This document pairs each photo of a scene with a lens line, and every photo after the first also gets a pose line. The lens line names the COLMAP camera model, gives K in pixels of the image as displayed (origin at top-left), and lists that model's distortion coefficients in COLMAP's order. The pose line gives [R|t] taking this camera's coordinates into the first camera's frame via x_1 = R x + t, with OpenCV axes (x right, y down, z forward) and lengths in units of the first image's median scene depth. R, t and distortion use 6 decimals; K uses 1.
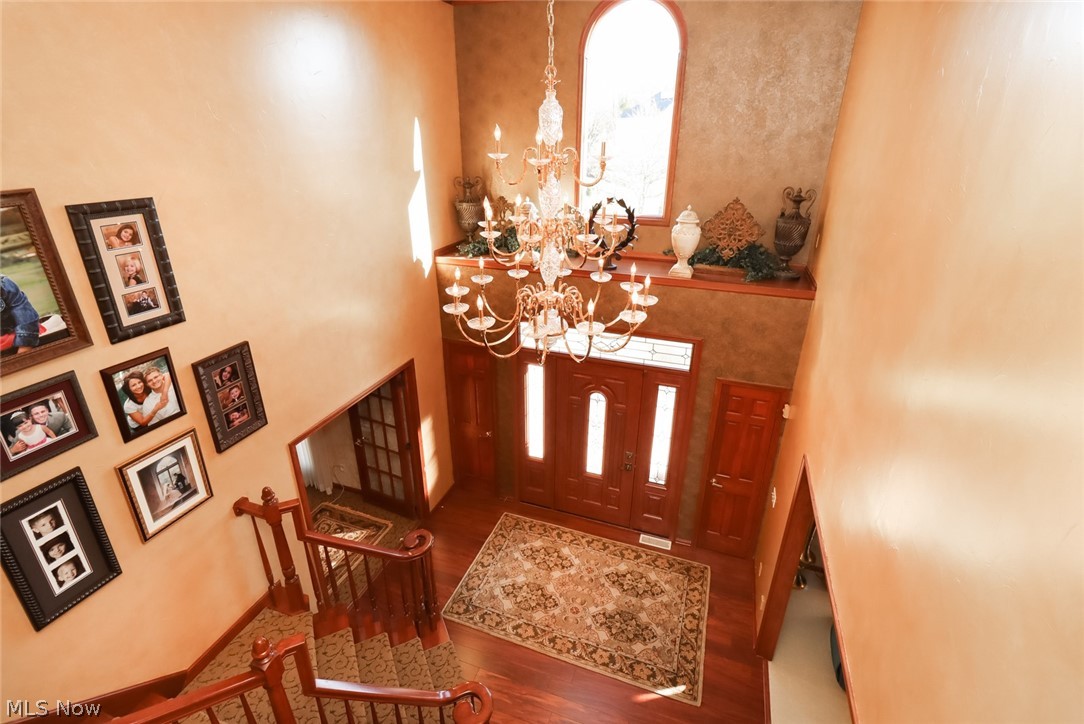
lens RADIAL K [[512.6, 0, 538.3], [0, 512.6, 357.4], [0, 0, 1]] dist [0.005142, -0.003350]
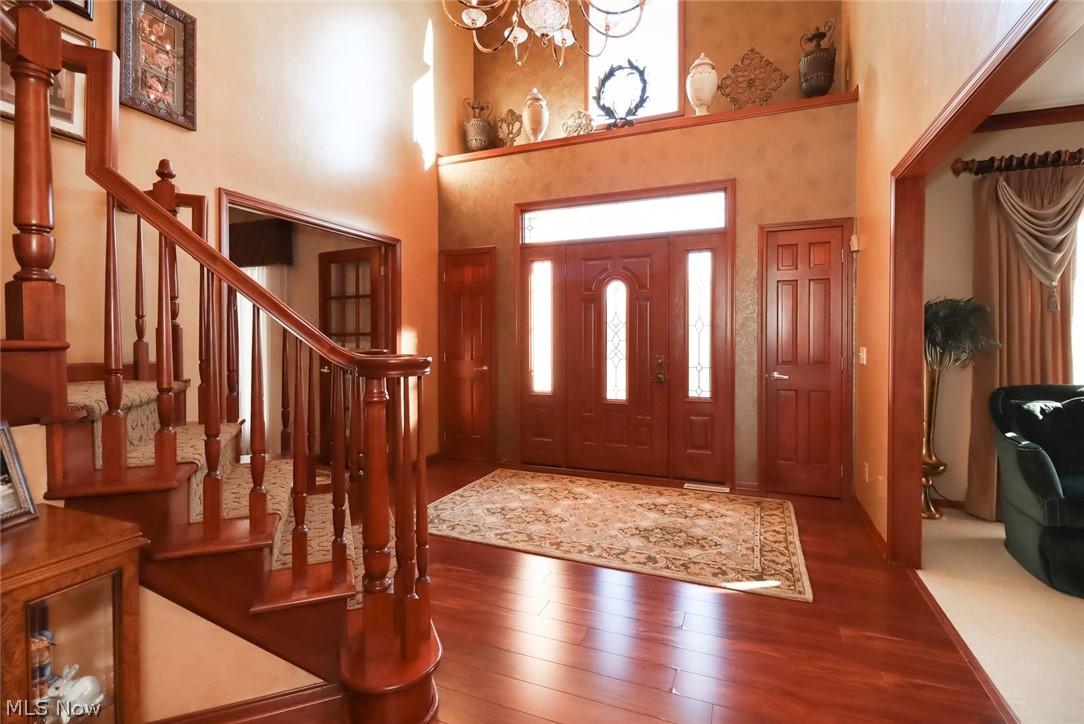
lens RADIAL K [[512.6, 0, 541.9], [0, 512.6, 356.1], [0, 0, 1]] dist [0.005142, -0.003350]
pose [[0.998965, -0.000025, -0.045494, 0.036894], [-0.017811, 0.919958, -0.391612, 0.549653], [0.041863, 0.392017, 0.919005, 0.303694]]
